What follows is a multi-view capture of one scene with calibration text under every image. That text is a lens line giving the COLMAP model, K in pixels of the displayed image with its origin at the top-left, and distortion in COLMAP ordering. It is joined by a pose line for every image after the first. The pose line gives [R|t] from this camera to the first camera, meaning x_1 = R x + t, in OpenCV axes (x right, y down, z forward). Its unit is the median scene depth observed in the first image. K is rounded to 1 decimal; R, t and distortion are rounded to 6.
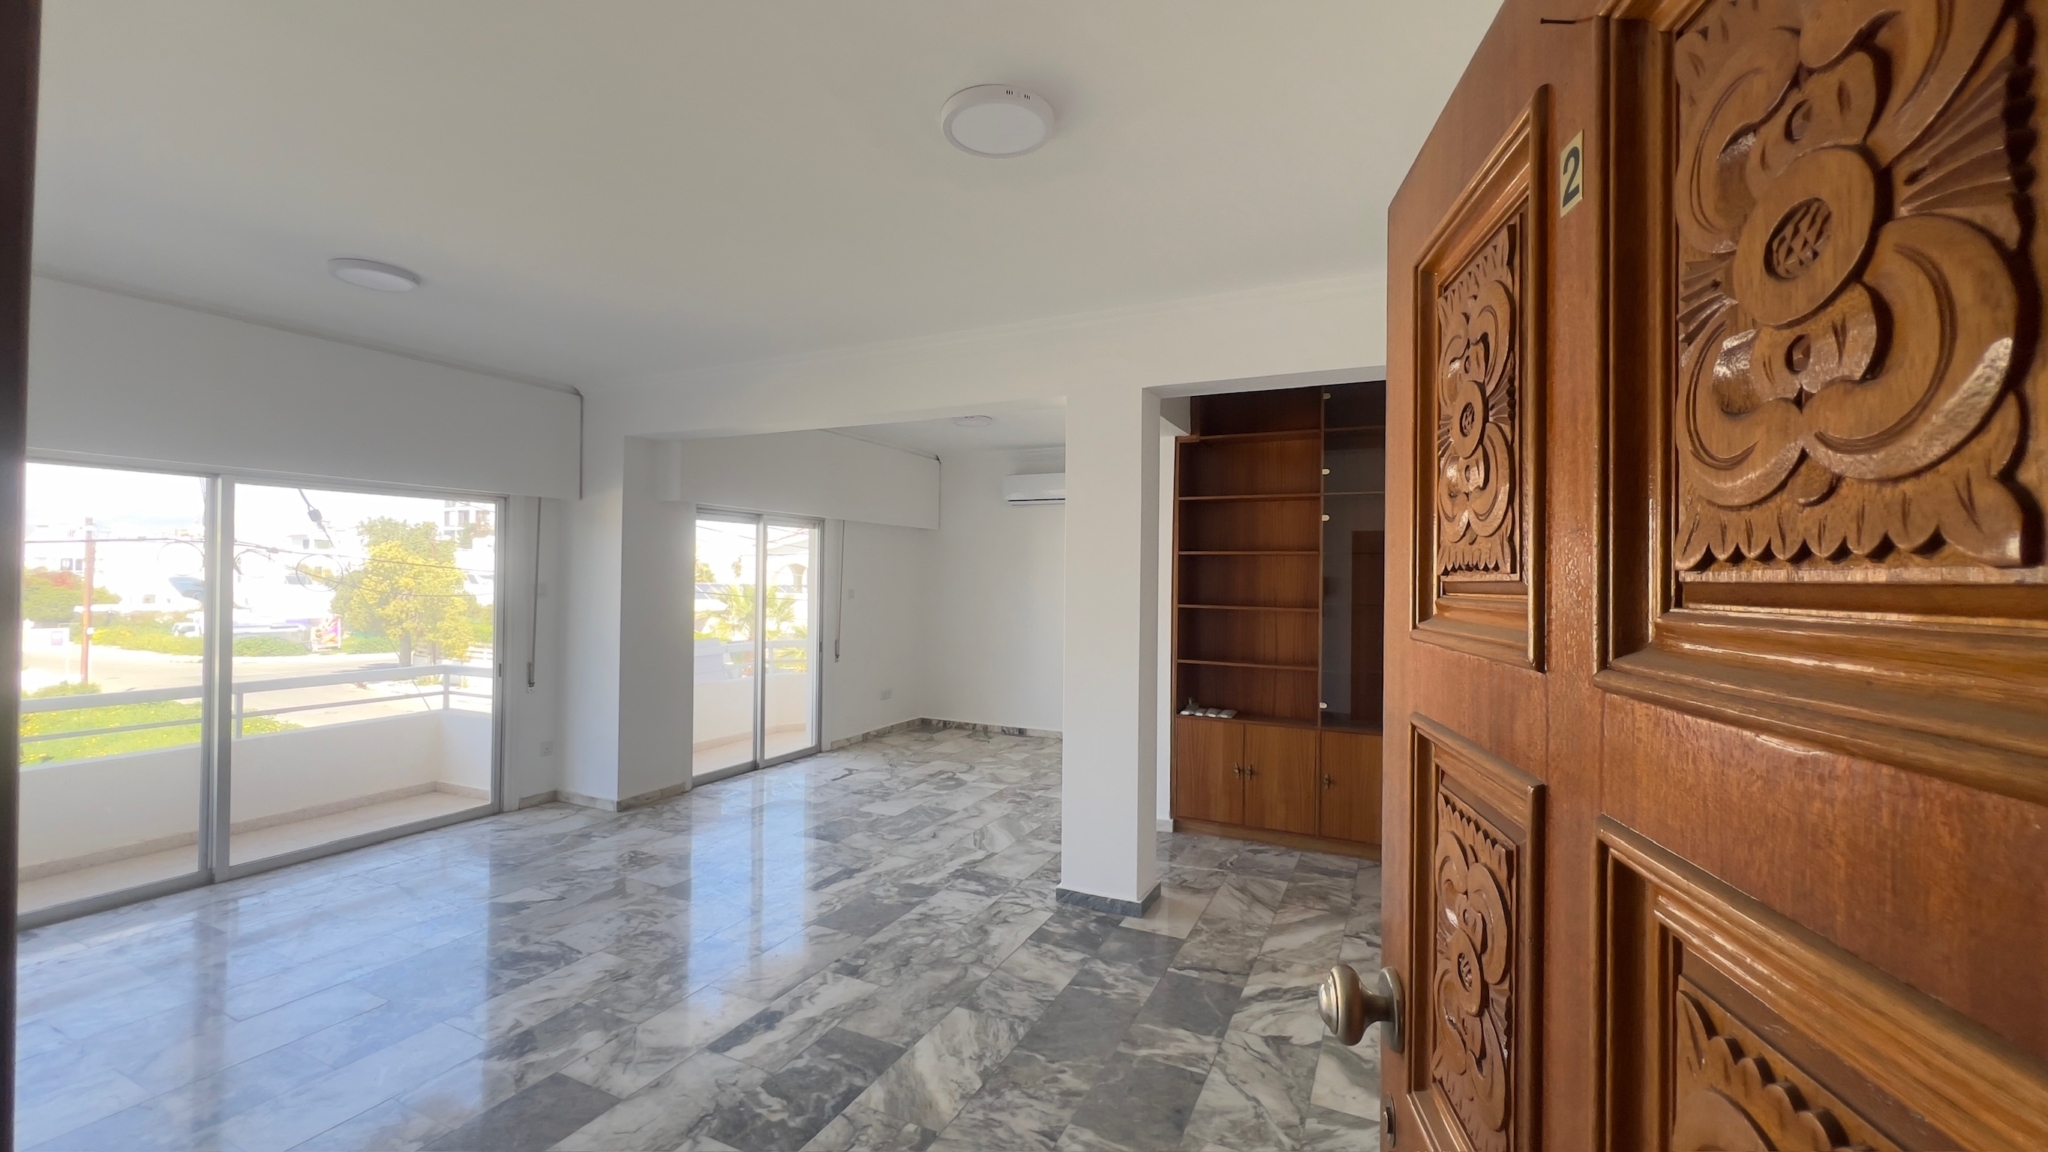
lens RADIAL K [[819.2, 0, 1019.6], [0, 819.2, 570.6], [0, 0, 1]] dist [-0.003187, 0.000904]
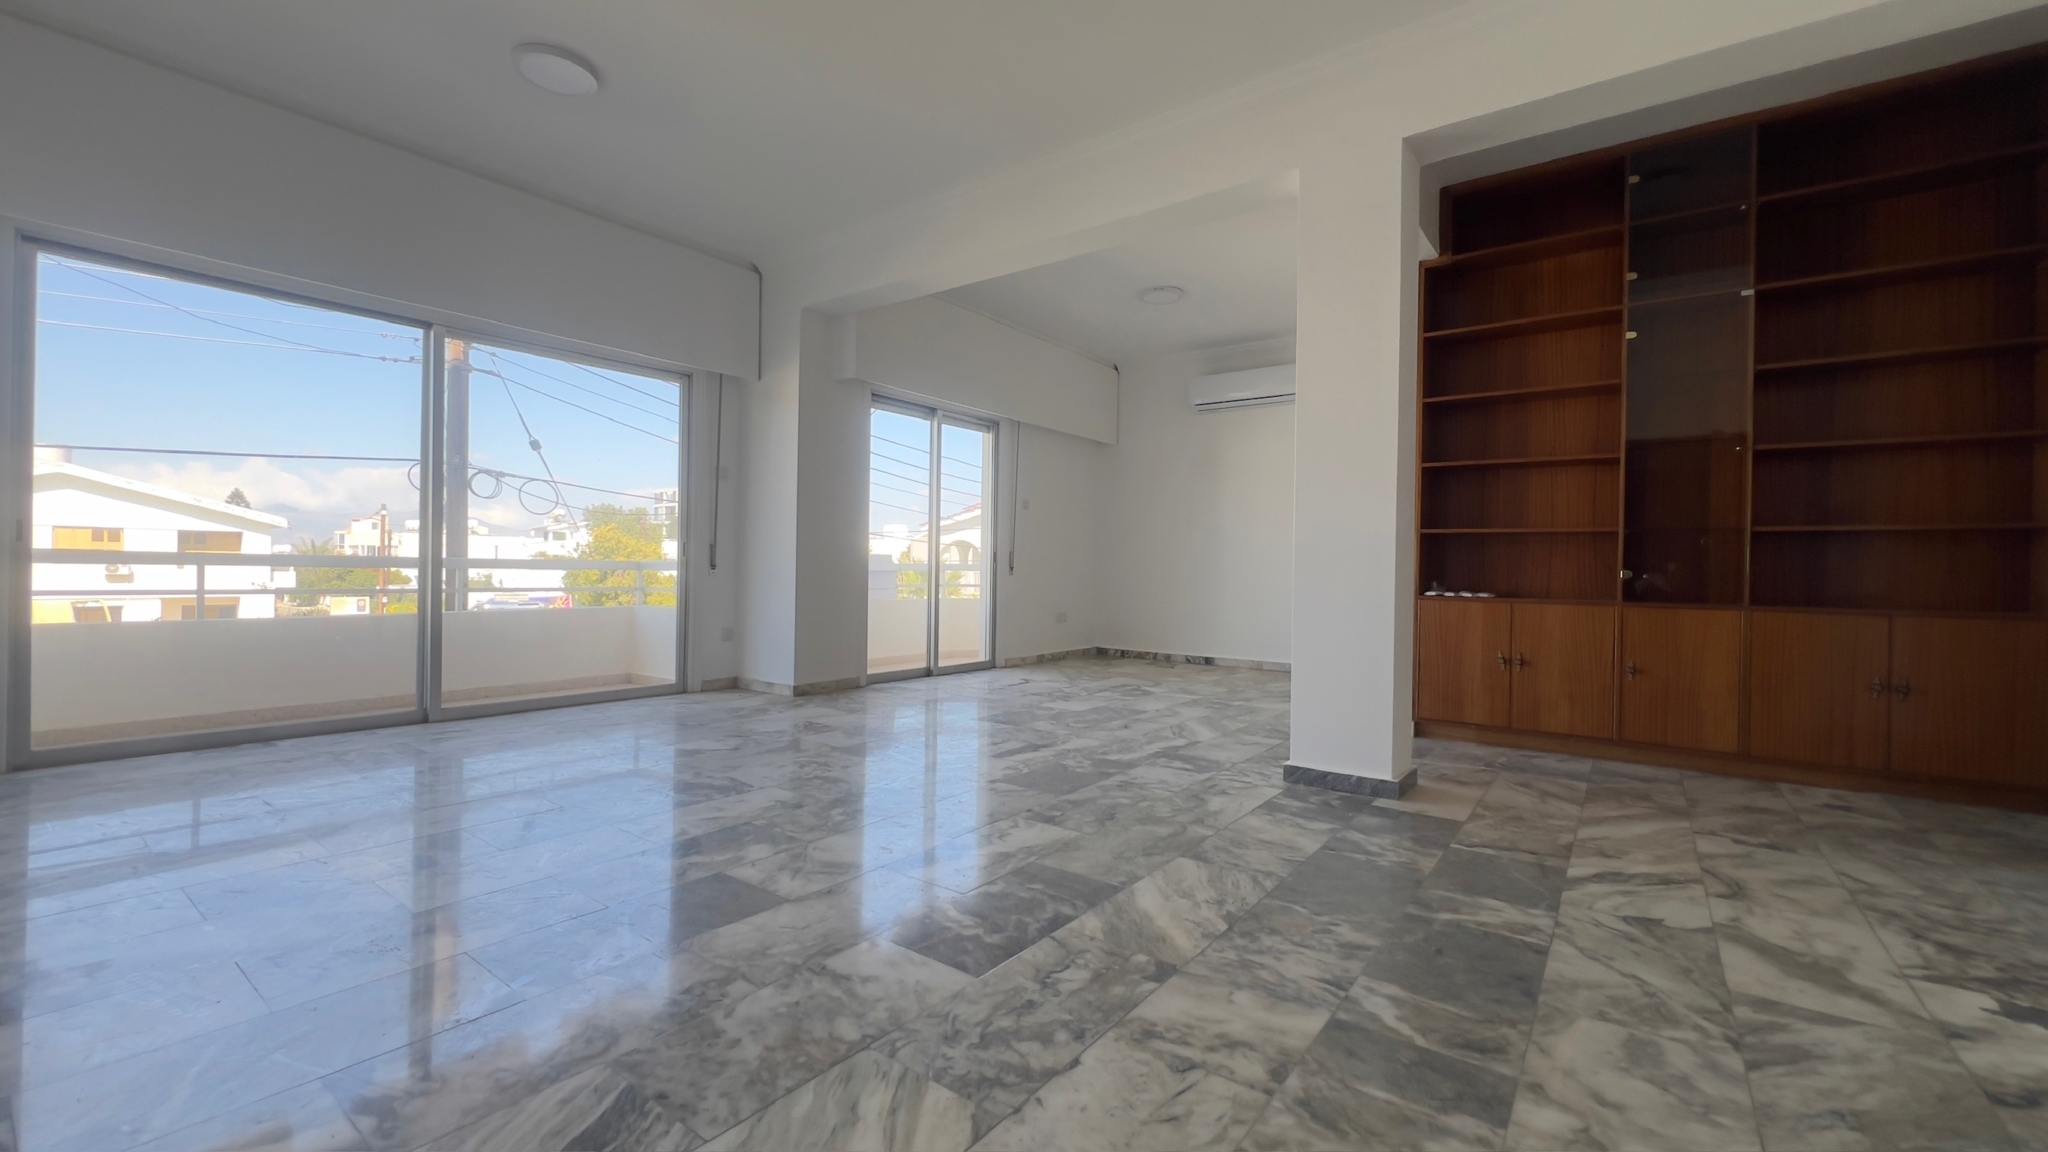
lens RADIAL K [[819.2, 0, 1019.5], [0, 819.2, 571.6], [0, 0, 1]] dist [-0.003187, 0.000904]
pose [[0.981157, 0.004519, -0.193161, -0.047043], [-0.003036, 0.999964, 0.007973, 0.150709], [0.193190, -0.007236, 0.981135, 0.111670]]
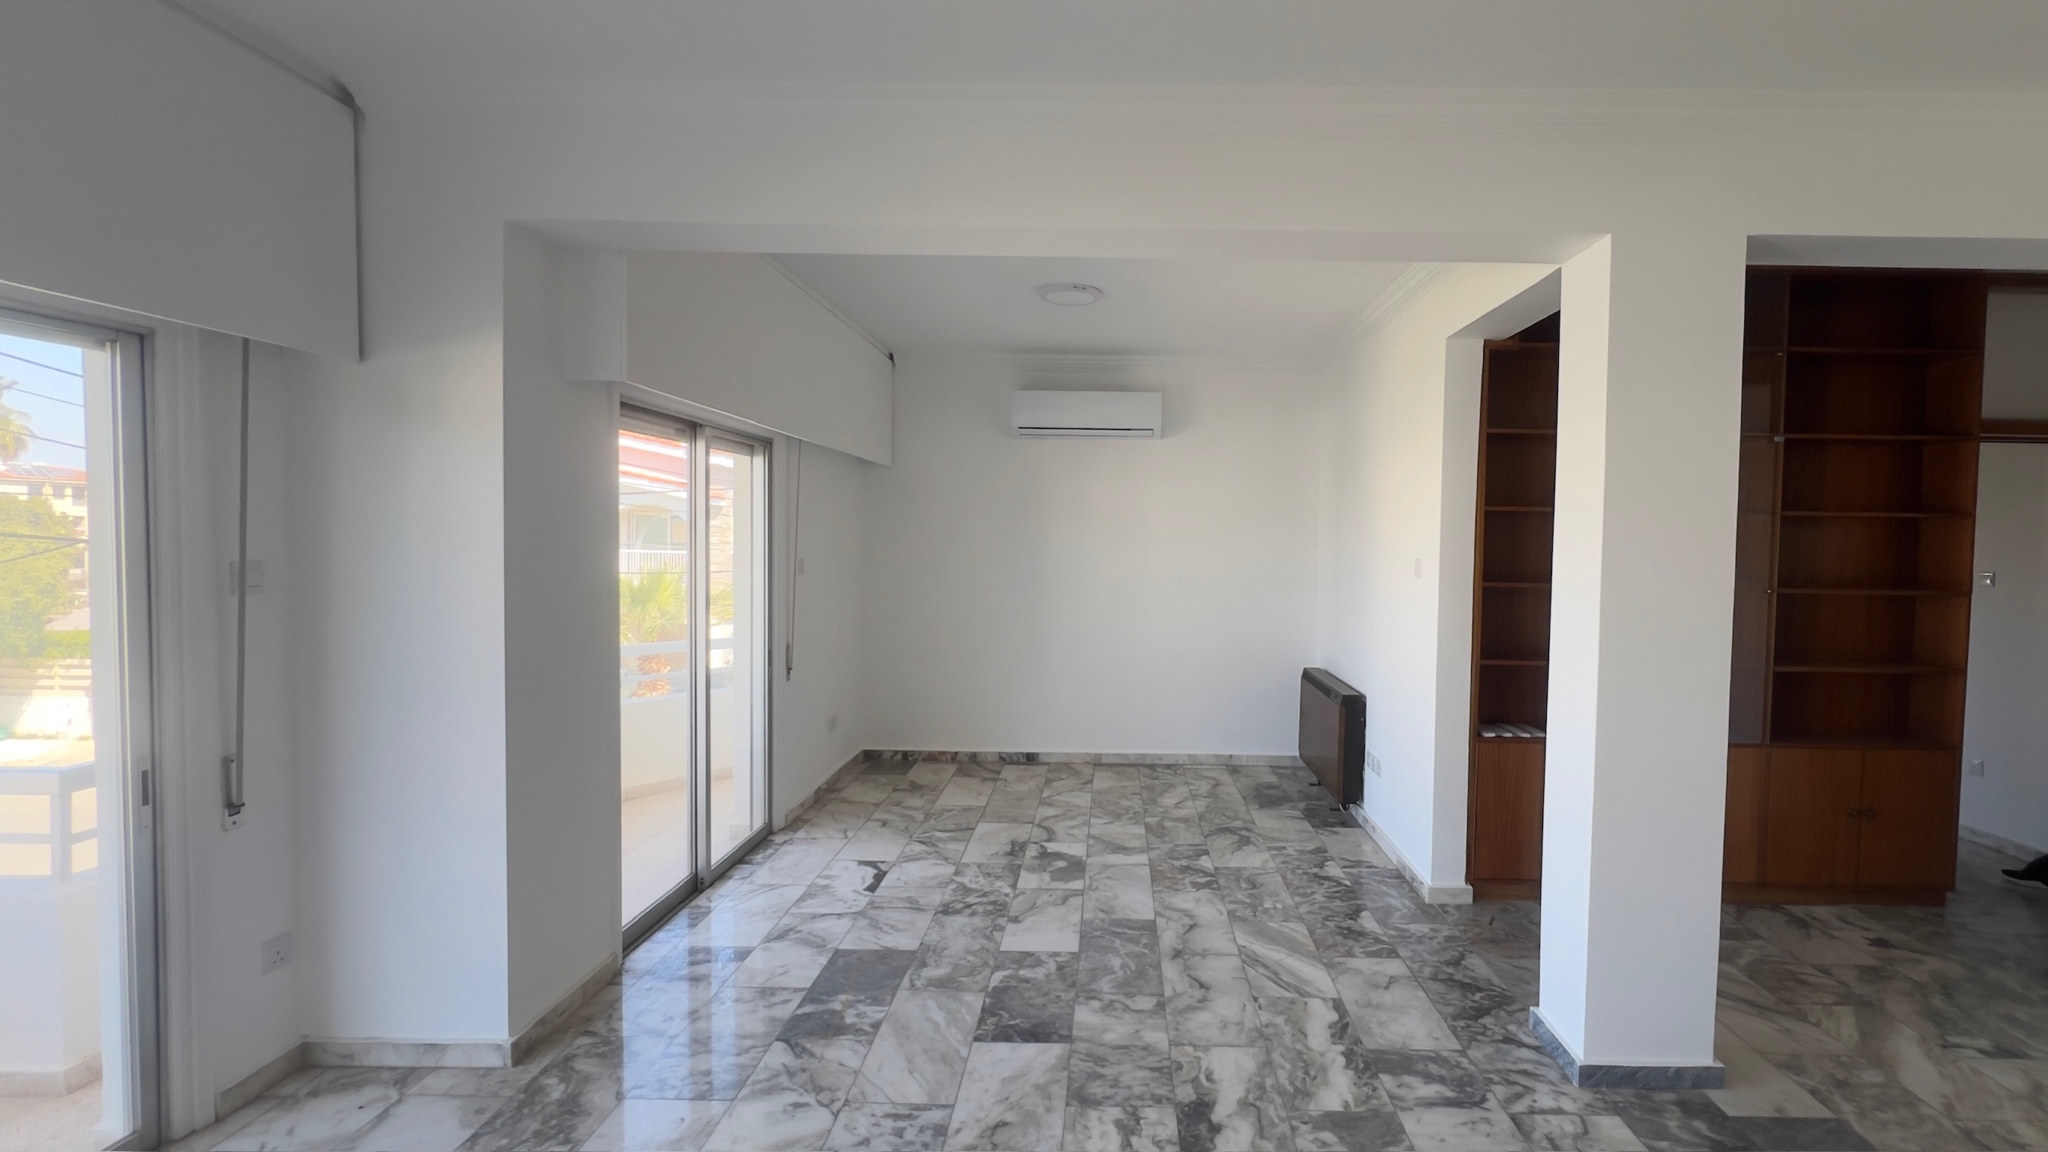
lens RADIAL K [[899.1, 0, 1114.7], [0, 899.1, 569.1], [0, 0, 1]] dist [-0.004162, 0.001295]
pose [[0.901274, -0.014675, 0.433000, -0.437924], [-0.006514, 0.998854, 0.047410, -0.004388], [-0.433200, -0.045550, 0.900146, 0.461424]]
